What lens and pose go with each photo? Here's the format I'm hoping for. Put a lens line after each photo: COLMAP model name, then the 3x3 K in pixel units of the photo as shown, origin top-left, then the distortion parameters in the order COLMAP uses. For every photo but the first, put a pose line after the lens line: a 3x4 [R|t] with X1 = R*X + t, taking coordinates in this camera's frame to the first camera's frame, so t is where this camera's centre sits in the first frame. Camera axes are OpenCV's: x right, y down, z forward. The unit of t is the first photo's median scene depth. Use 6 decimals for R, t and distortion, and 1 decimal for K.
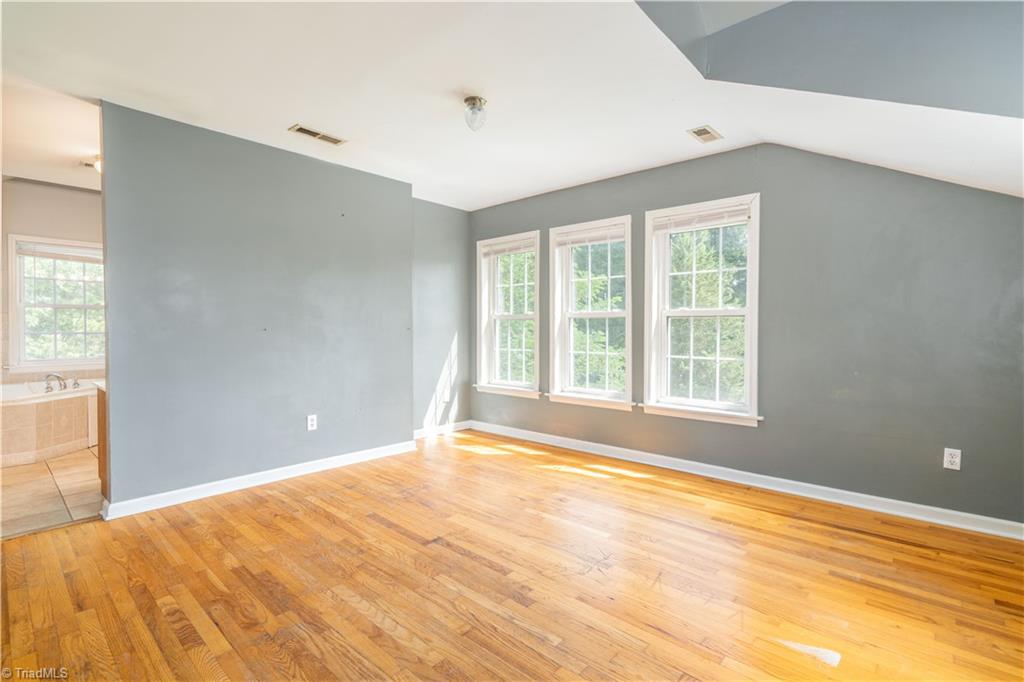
lens RADIAL K [[474.0, 0, 508.1], [0, 474.0, 334.3], [0, 0, 1]] dist [-0.002354, 0.000541]
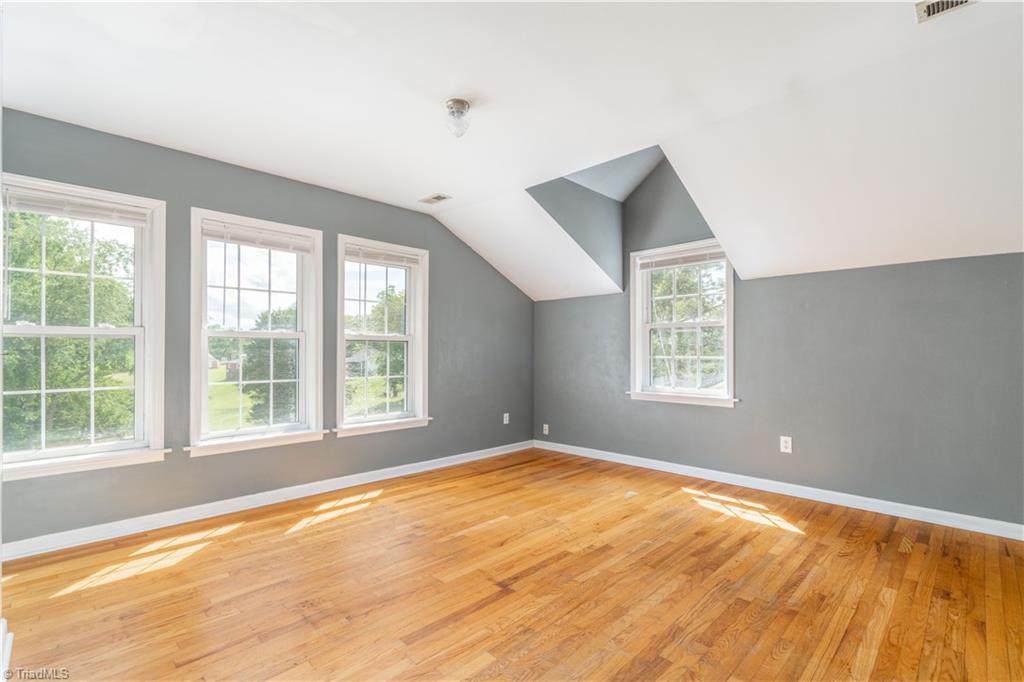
lens RADIAL K [[474.0, 0, 512.2], [0, 474.0, 345.5], [0, 0, 1]] dist [-0.002354, 0.000541]
pose [[0.042535, 0.010837, 0.999036, -1.004872], [0.009190, 0.999895, -0.011238, -0.015242], [-0.999053, 0.009659, 0.042431, 0.884971]]
